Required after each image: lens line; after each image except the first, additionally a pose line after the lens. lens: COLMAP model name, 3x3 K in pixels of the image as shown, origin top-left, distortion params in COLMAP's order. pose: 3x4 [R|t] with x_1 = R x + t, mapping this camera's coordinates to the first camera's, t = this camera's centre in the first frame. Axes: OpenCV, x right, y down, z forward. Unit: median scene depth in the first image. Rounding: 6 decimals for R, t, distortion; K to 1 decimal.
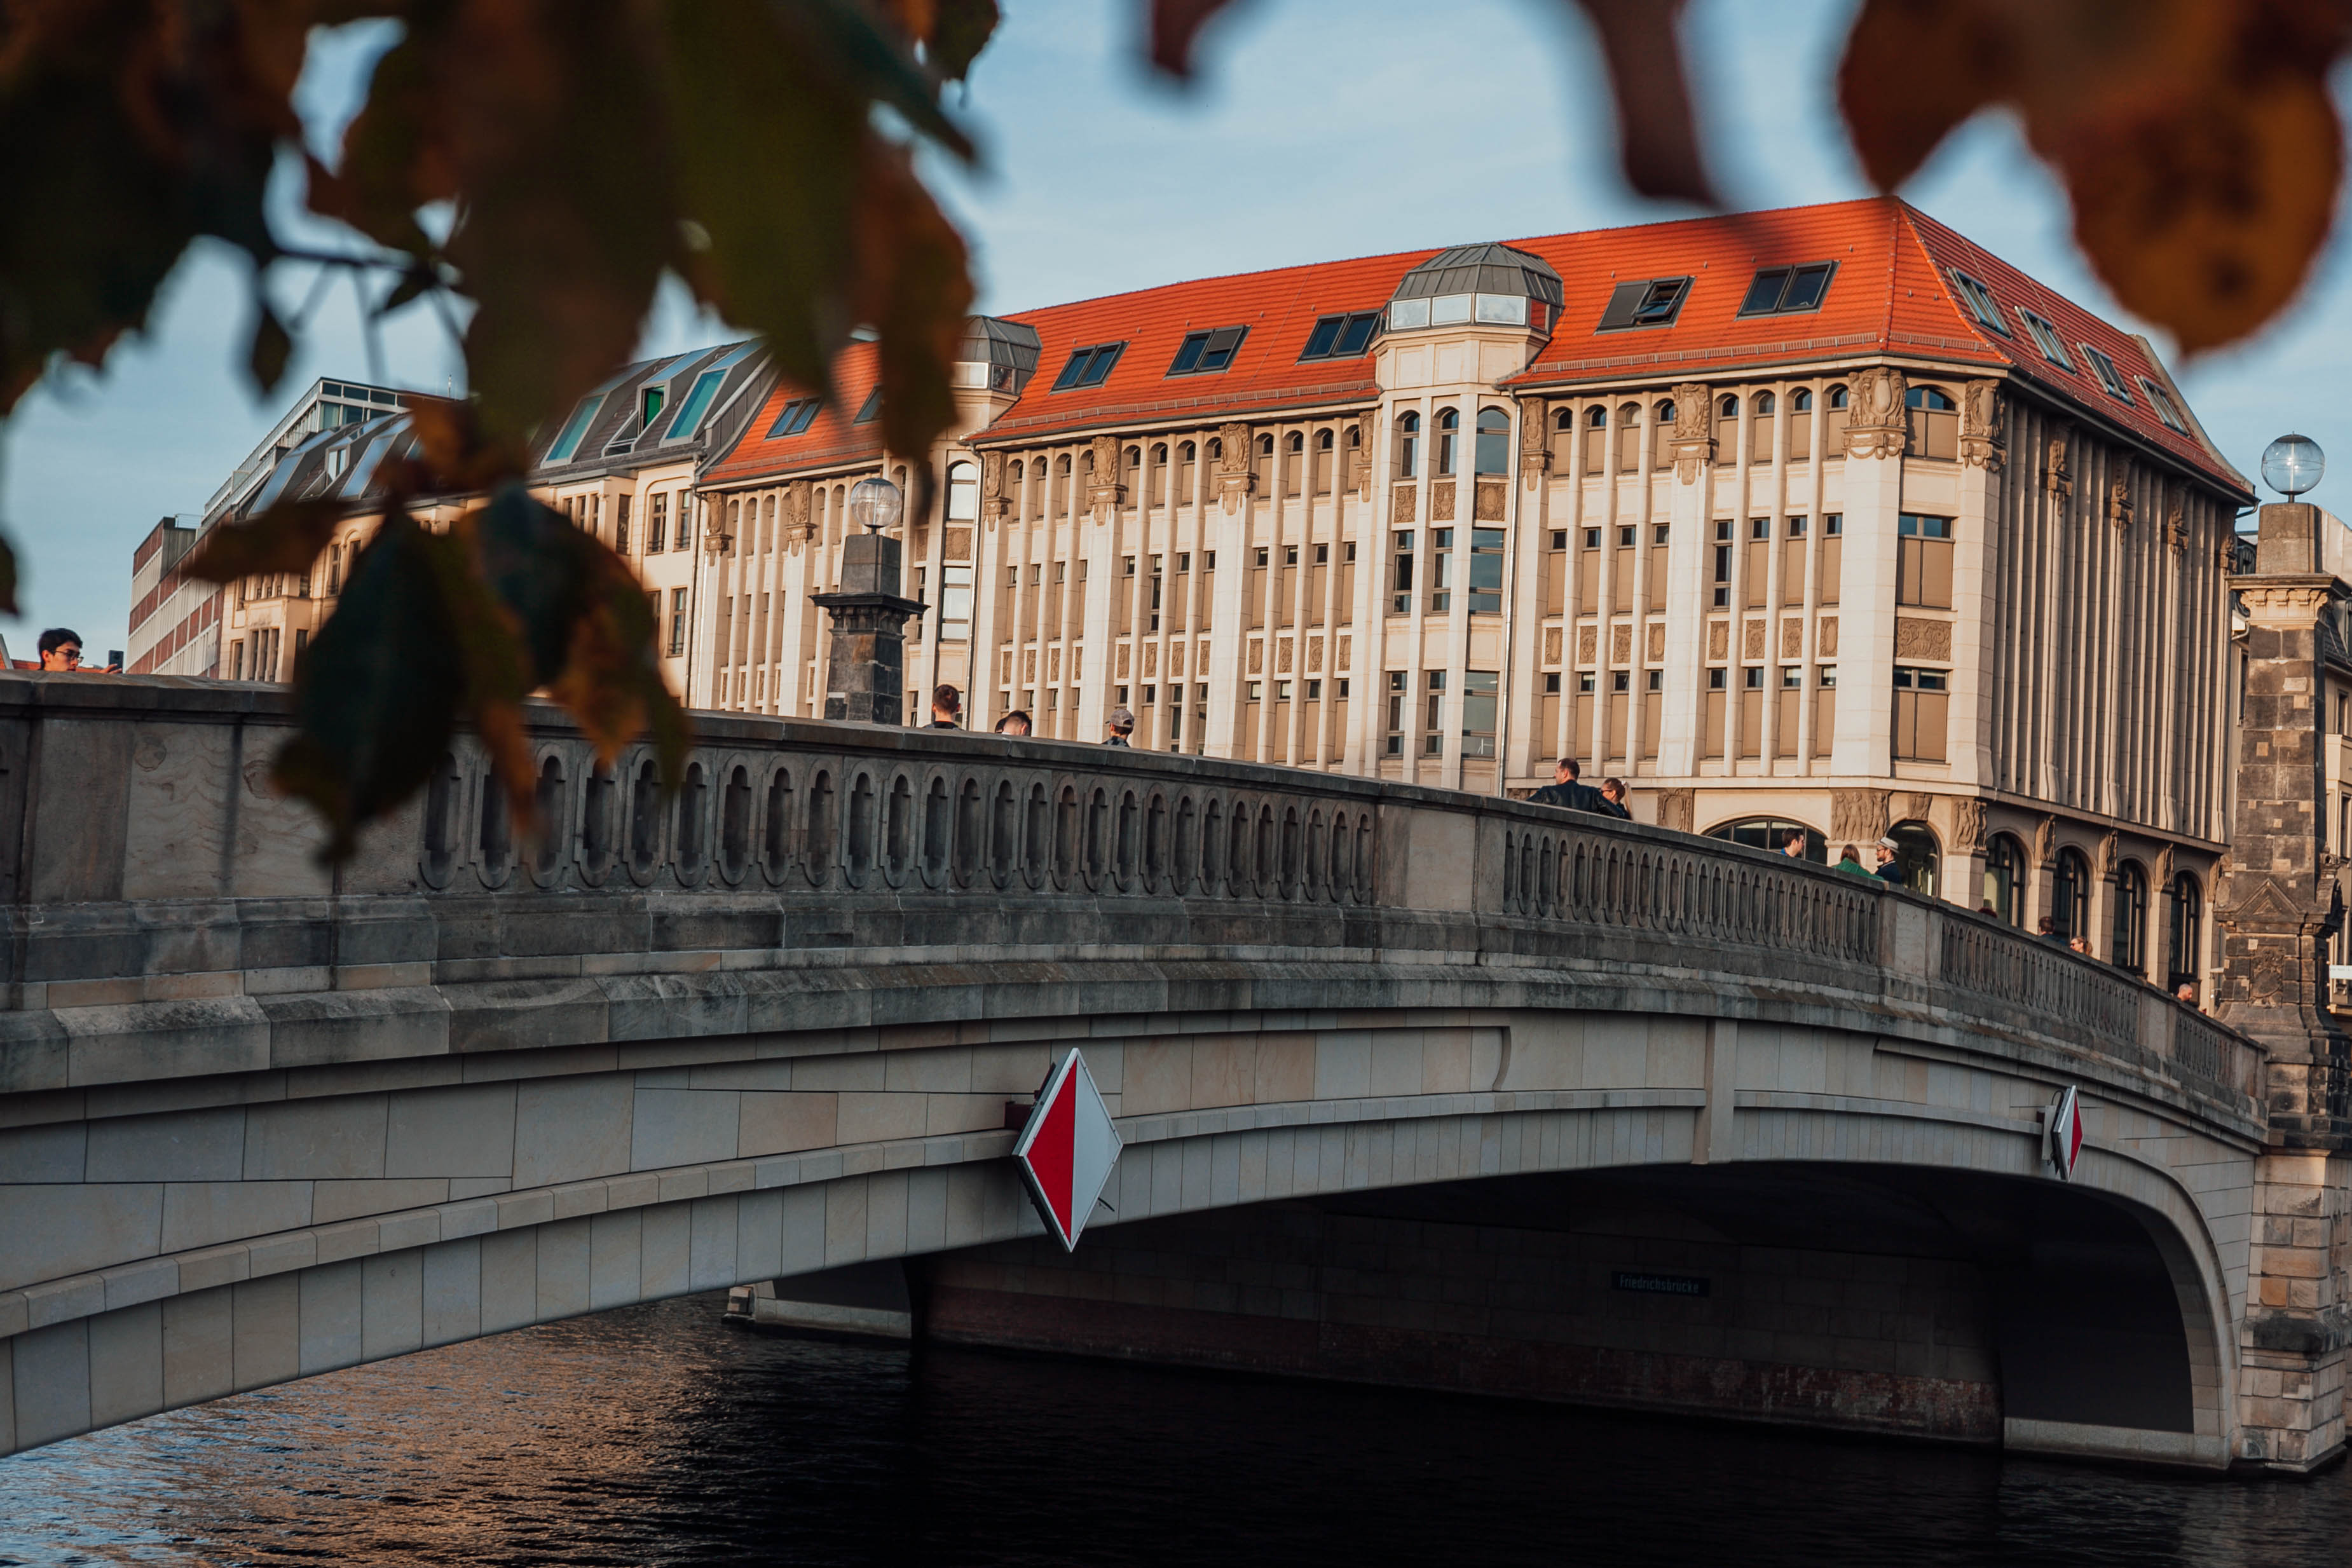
lens RADIAL K [[3524.2, 0, 1176.0], [0, 3524.2, 784.0], [0, 0, 1]] dist [-0.101896, 0.019504]
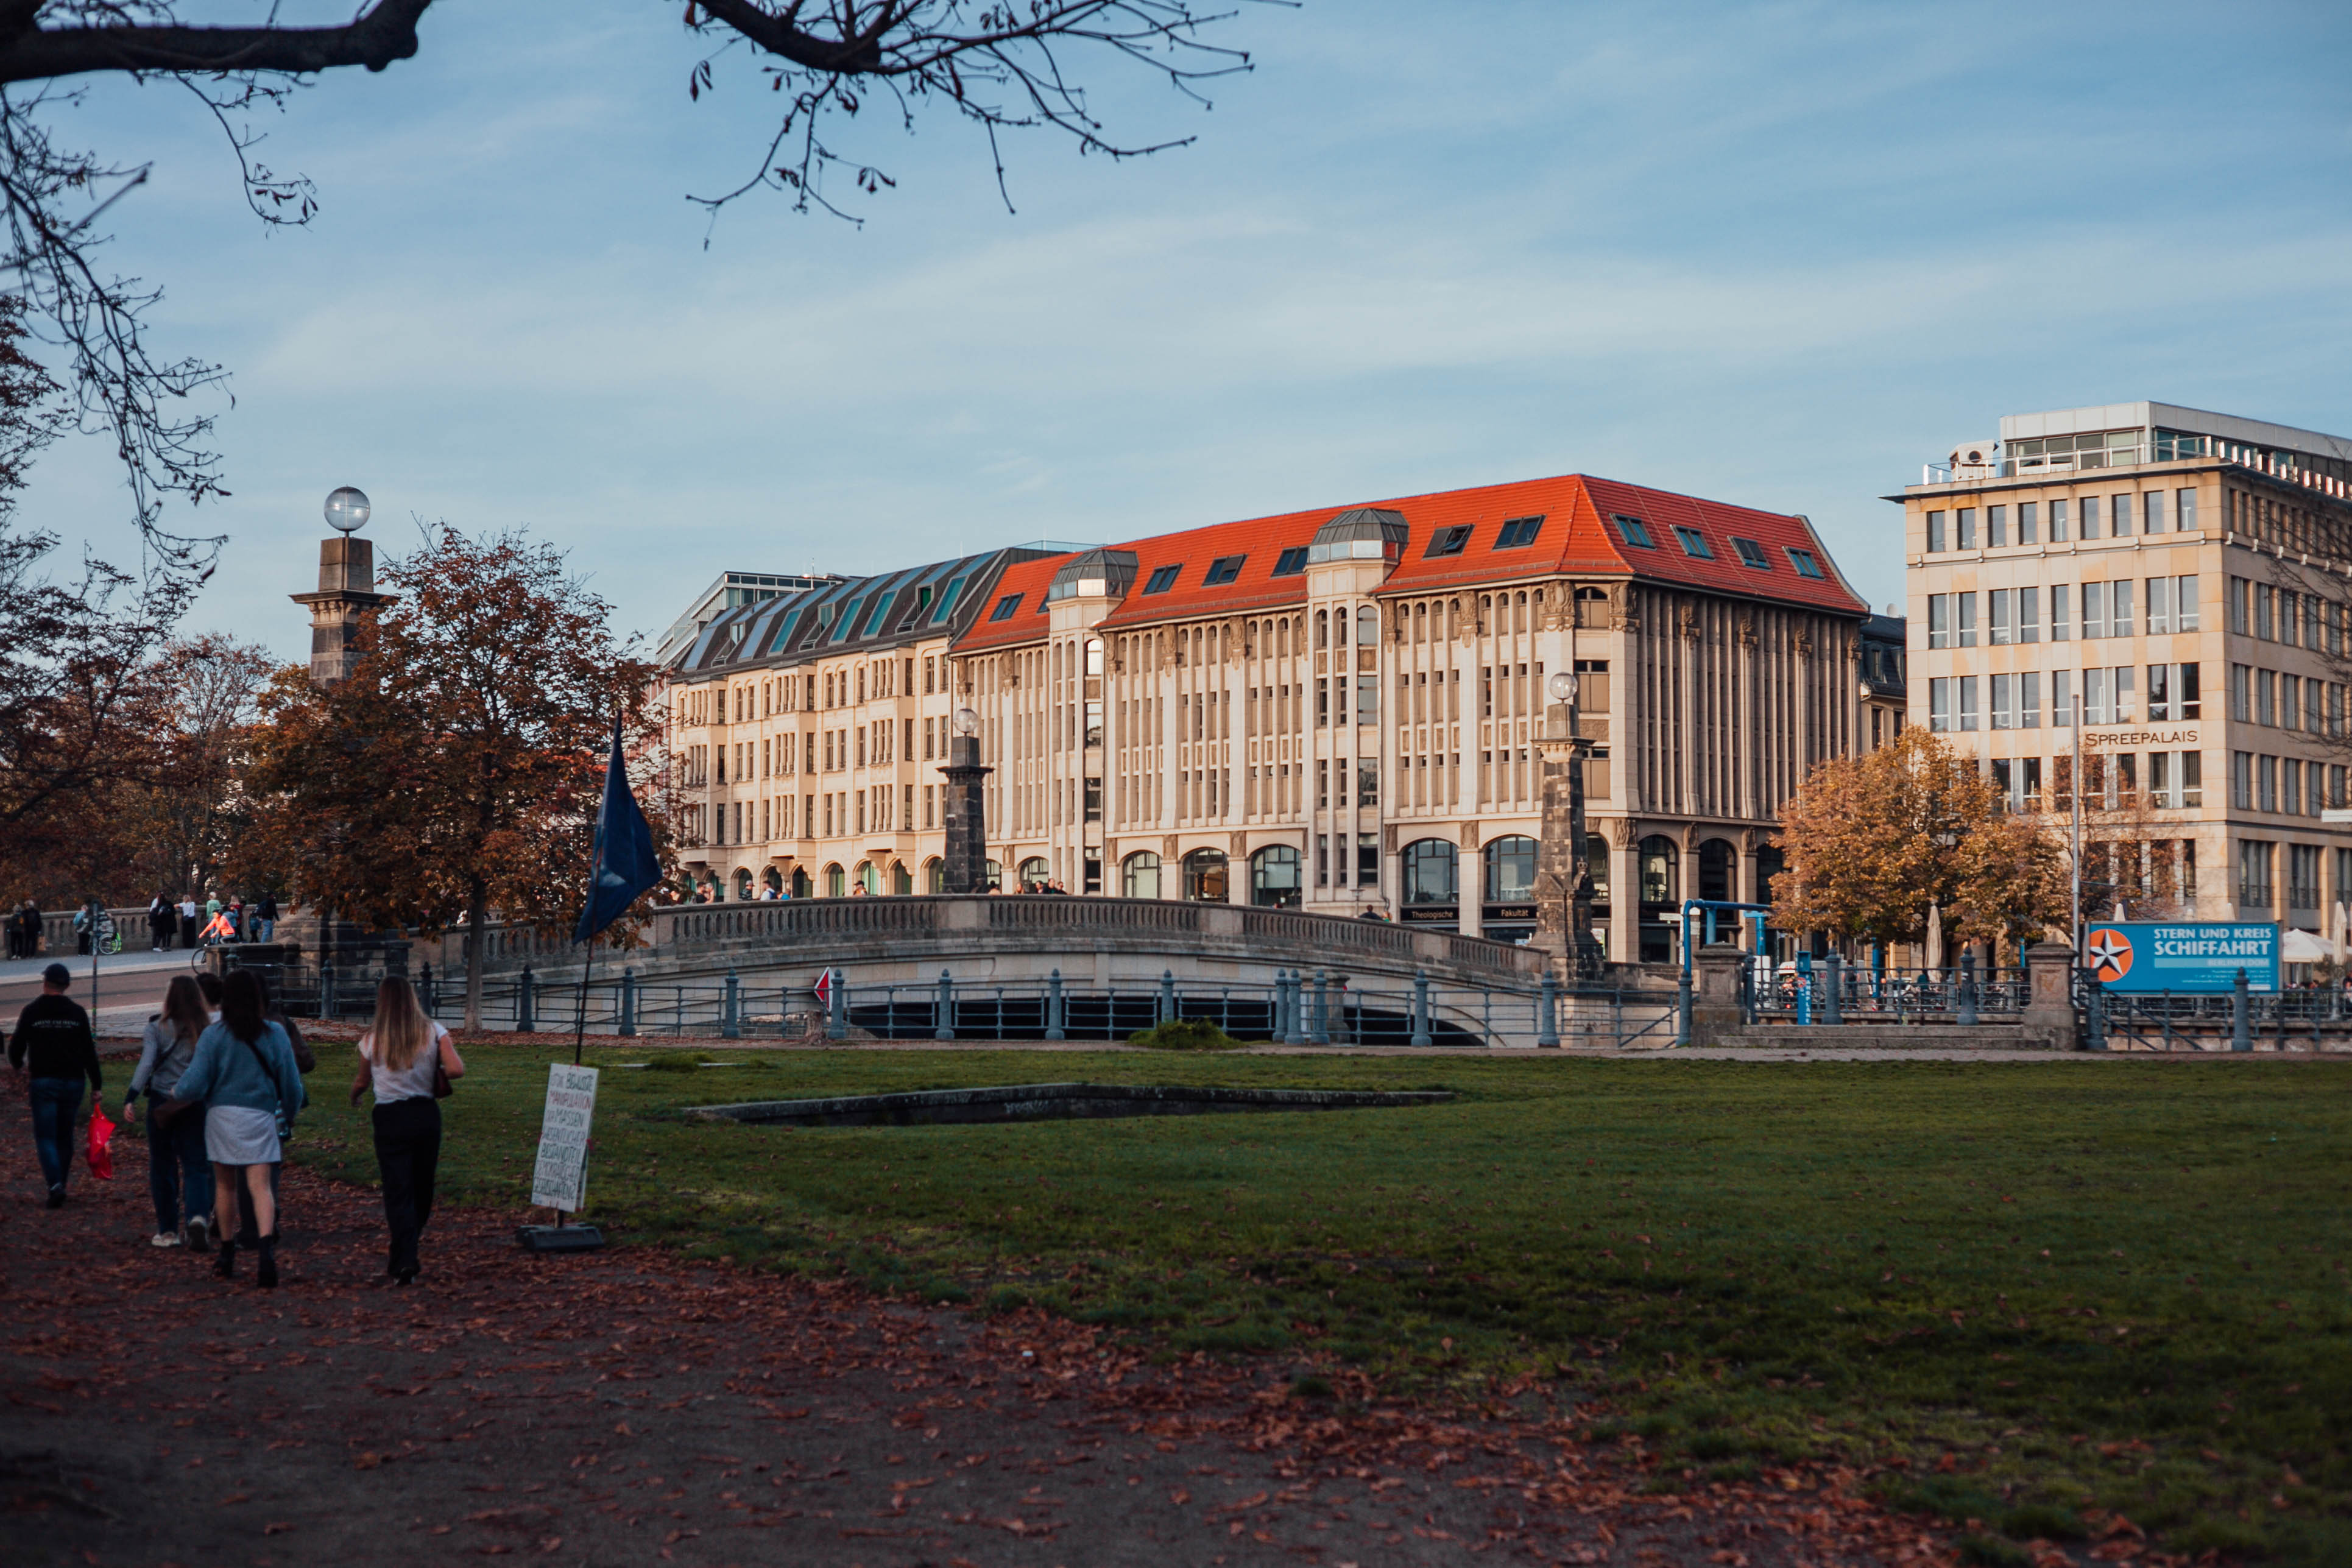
lens RADIAL K [[3424.6, 0, 1176.0], [0, 3424.6, 784.0], [0, 0, 1]] dist [-0.079621, -0.103124]
pose [[0.989983, -0.058498, -0.128497, 0.211702], [0.059574, 0.998214, 0.004549, -0.032512], [0.128002, -0.012158, 0.991699, -0.702651]]
